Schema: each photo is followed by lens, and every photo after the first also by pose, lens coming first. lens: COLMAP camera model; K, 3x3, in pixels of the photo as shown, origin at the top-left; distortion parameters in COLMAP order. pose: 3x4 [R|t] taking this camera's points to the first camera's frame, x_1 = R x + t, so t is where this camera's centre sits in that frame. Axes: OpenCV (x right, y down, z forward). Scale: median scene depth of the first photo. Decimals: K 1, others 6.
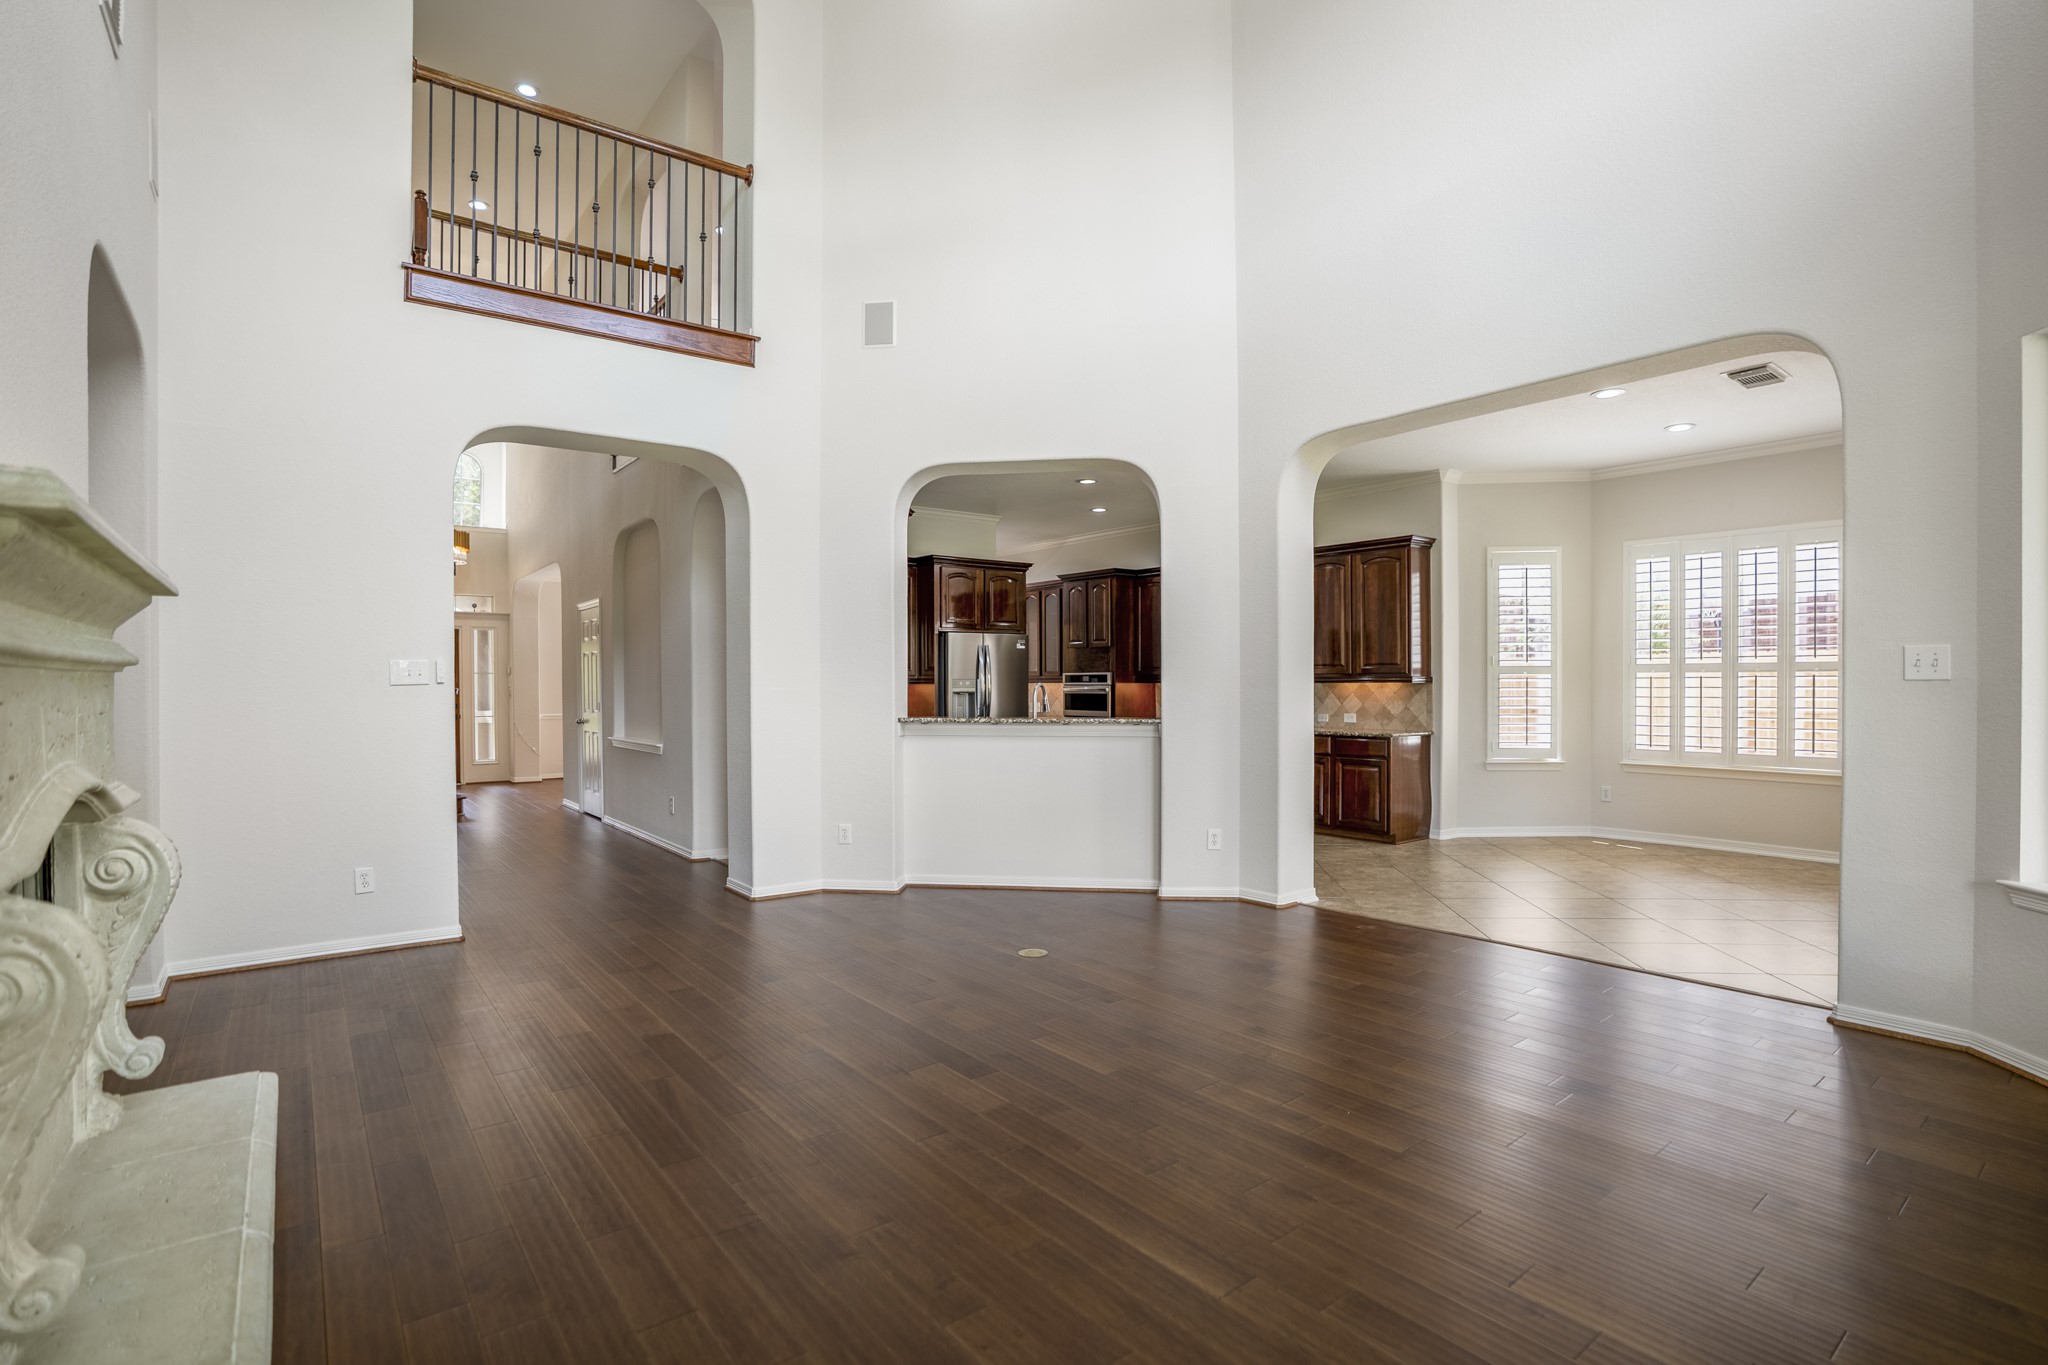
lens RADIAL K [[973.0, 0, 1025.8], [0, 973.0, 689.6], [0, 0, 1]] dist [-0.068973, 0.027916]
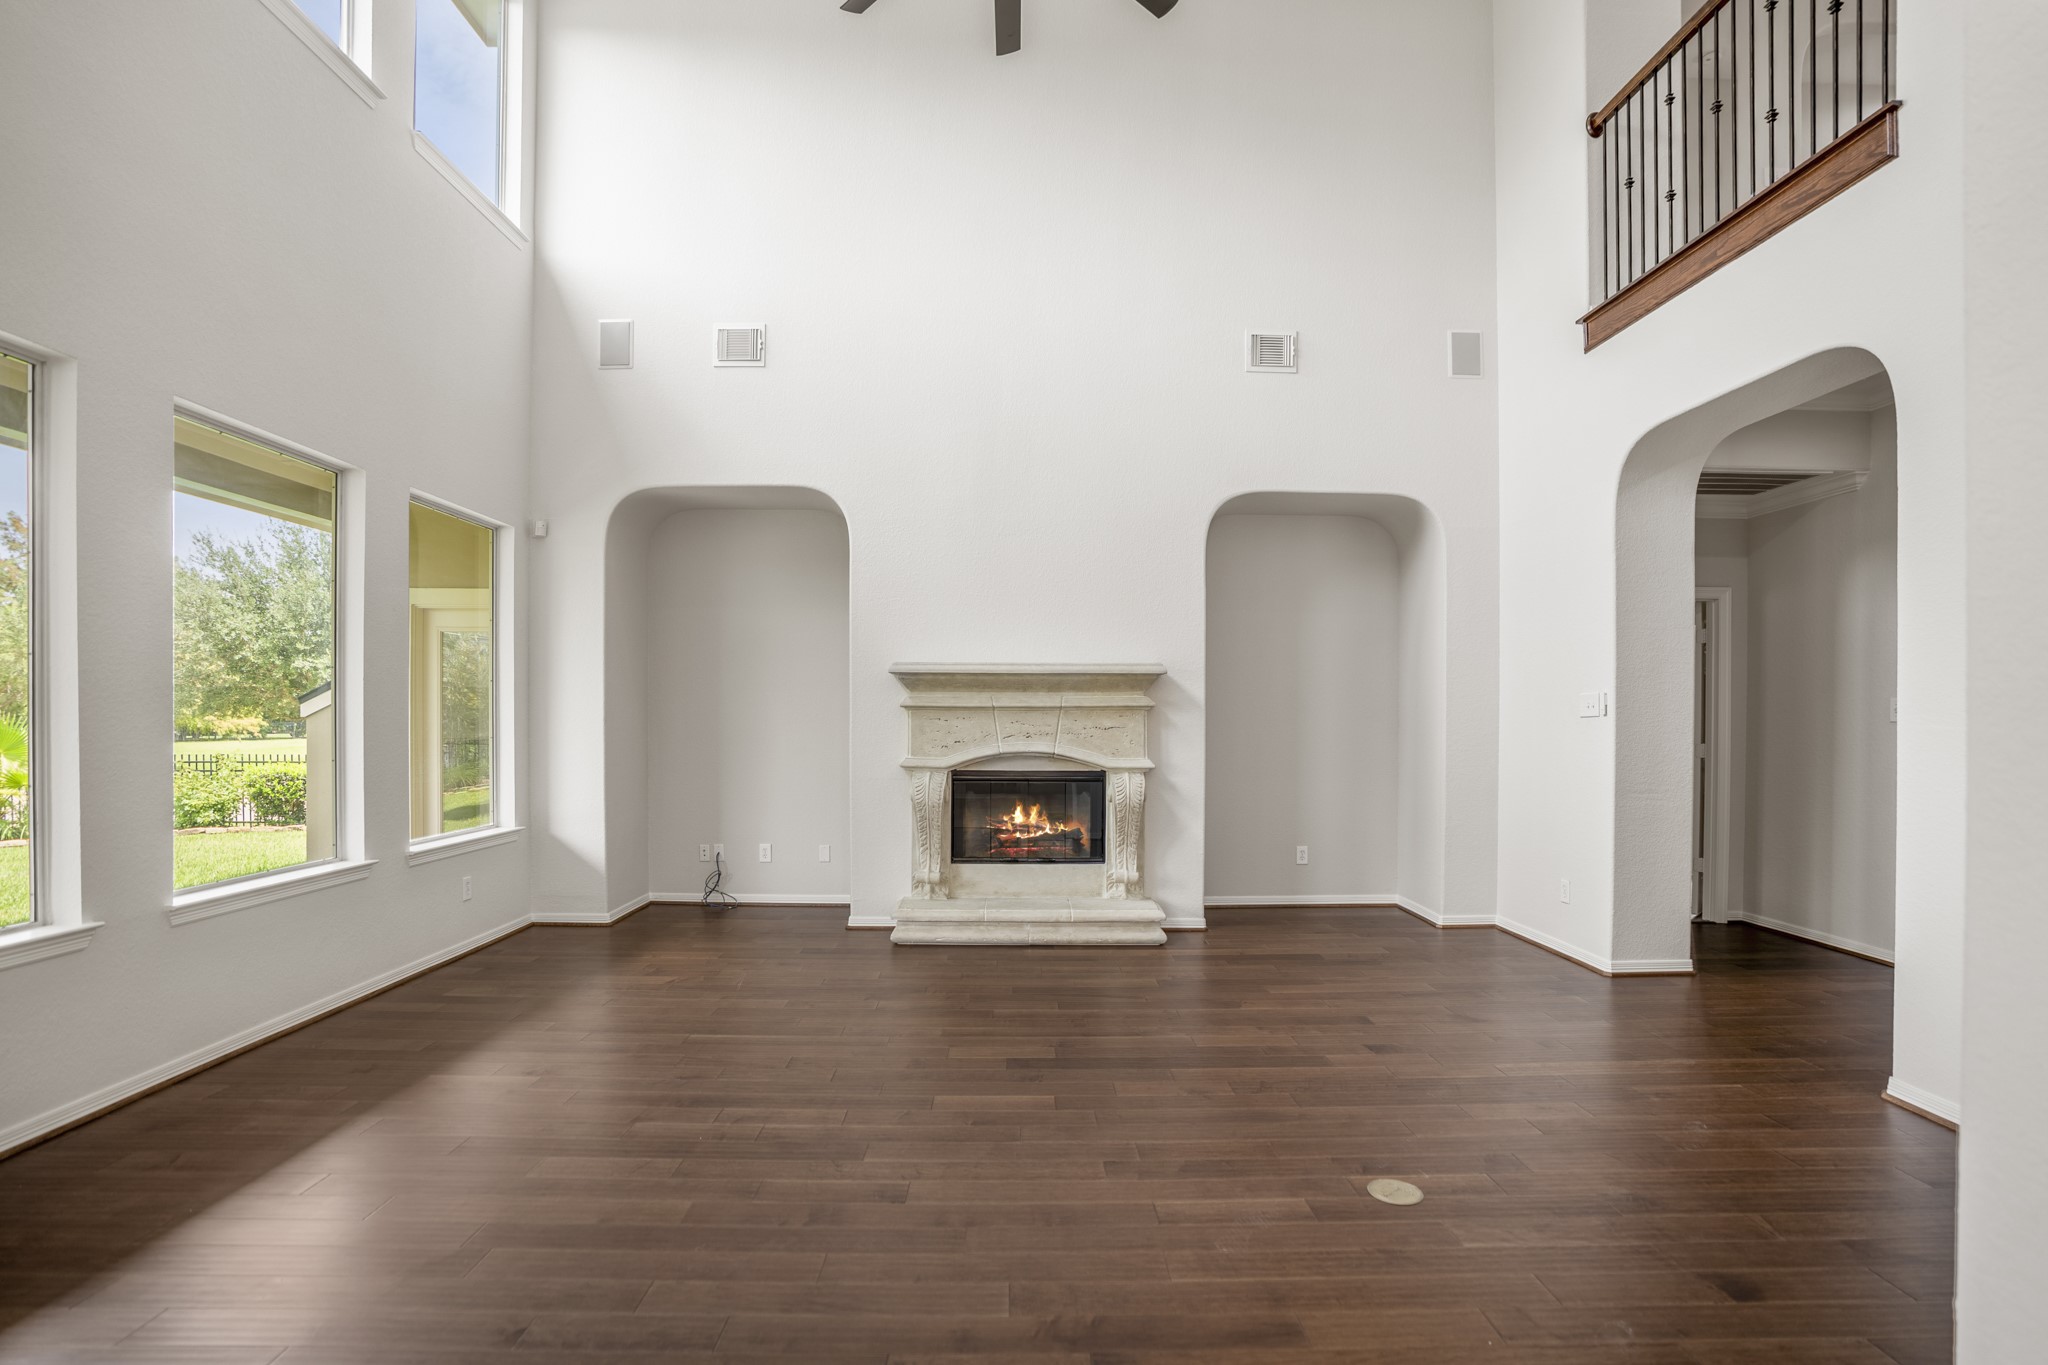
lens RADIAL K [[973.0, 0, 1025.8], [0, 973.0, 689.6], [0, 0, 1]] dist [-0.068973, 0.027916]
pose [[-0.595971, -0.020612, -0.802742, 0.905921], [-0.008417, 0.999776, -0.019423, -0.010879], [0.802962, -0.004819, -0.596011, 1.791347]]
